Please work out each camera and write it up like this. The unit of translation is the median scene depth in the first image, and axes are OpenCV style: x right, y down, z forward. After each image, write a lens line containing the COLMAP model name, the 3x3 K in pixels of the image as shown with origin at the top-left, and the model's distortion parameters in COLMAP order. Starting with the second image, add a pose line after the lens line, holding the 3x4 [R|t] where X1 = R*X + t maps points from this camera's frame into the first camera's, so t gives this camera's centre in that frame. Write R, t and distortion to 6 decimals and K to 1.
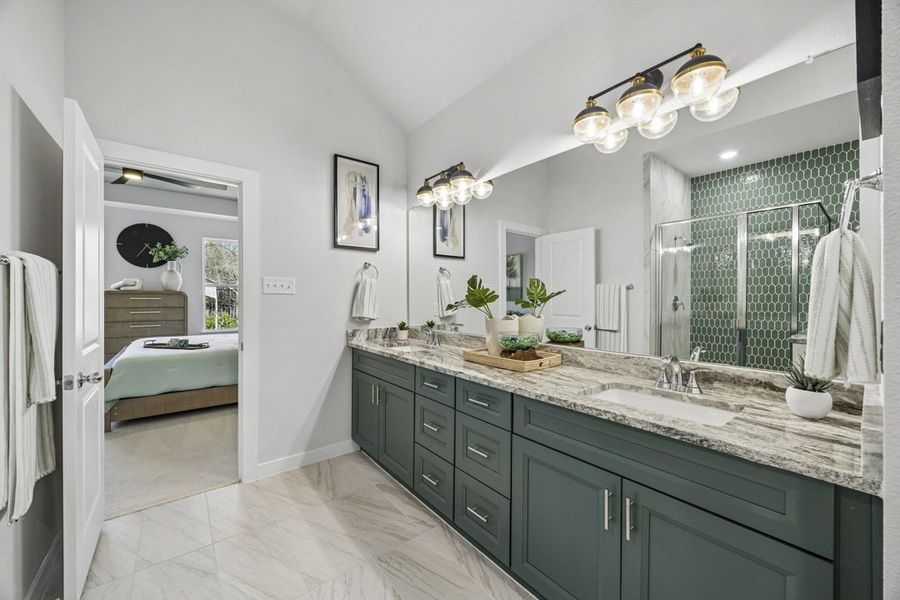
lens RADIAL K [[344.7, 0, 451.9], [0, 344.7, 308.8], [0, 0, 1]] dist [0.020362, 0.000028]
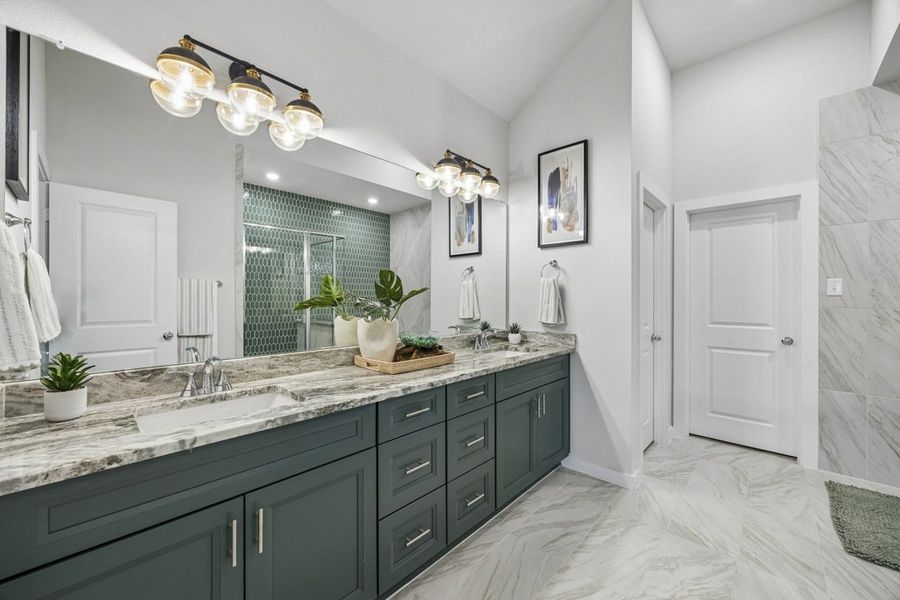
lens RADIAL K [[341.4, 0, 447.7], [0, 341.4, 299.4], [0, 0, 1]] dist [0.000616, 0.000360]
pose [[-0.122427, -0.007774, 0.992447, -0.767576], [0.026151, 0.999597, 0.011056, -0.032646], [-0.992133, 0.027307, -0.122174, 0.958374]]
